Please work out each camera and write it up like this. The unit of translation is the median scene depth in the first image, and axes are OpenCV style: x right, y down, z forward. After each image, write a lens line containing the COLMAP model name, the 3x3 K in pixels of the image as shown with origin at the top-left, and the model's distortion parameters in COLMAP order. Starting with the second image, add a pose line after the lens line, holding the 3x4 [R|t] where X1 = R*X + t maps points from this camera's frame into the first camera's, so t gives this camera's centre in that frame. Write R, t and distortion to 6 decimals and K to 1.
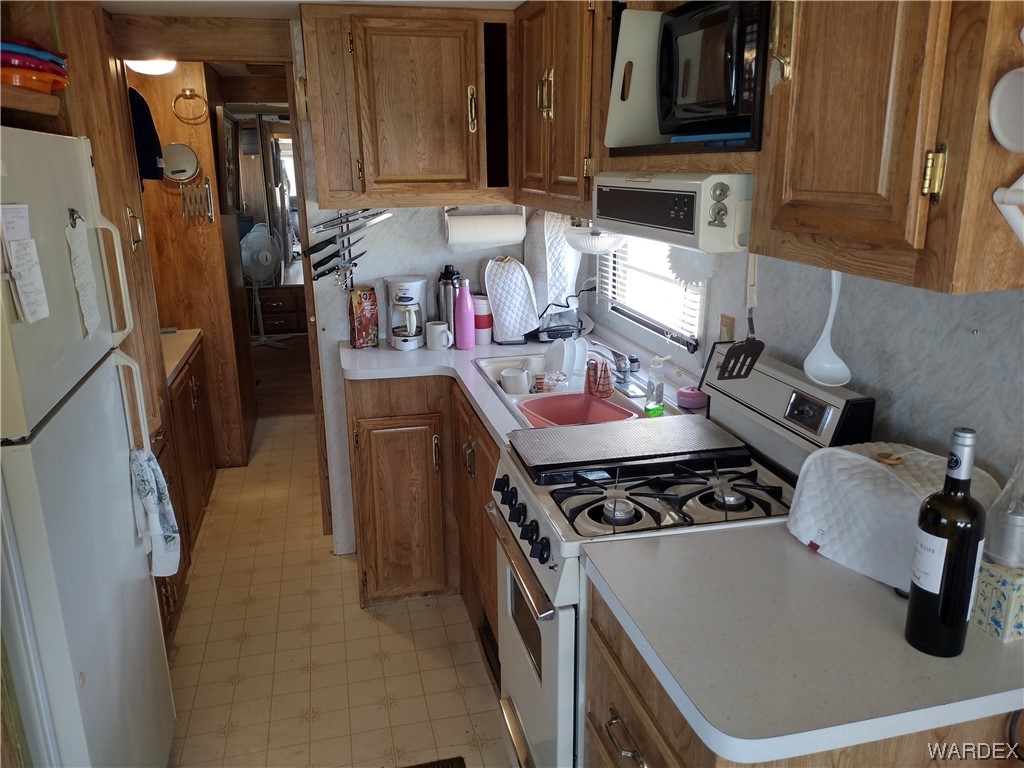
lens RADIAL K [[781.1, 0, 514.6], [0, 781.1, 384.4], [0, 0, 1]] dist [0.023538, -0.000882]
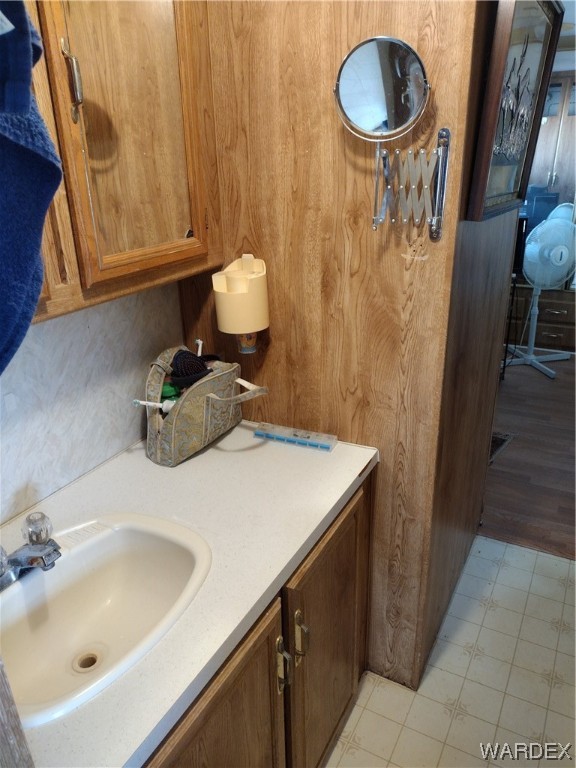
lens RADIAL K [[585.8, 0, 287.9], [0, 585.8, 387.6], [0, 0, 1]] dist [0.023538, -0.000882]
pose [[0.741264, 0.249350, -0.623179, -0.221523], [-0.167065, 0.967758, 0.188503, -0.173012], [0.650090, -0.035619, 0.759022, 0.689200]]
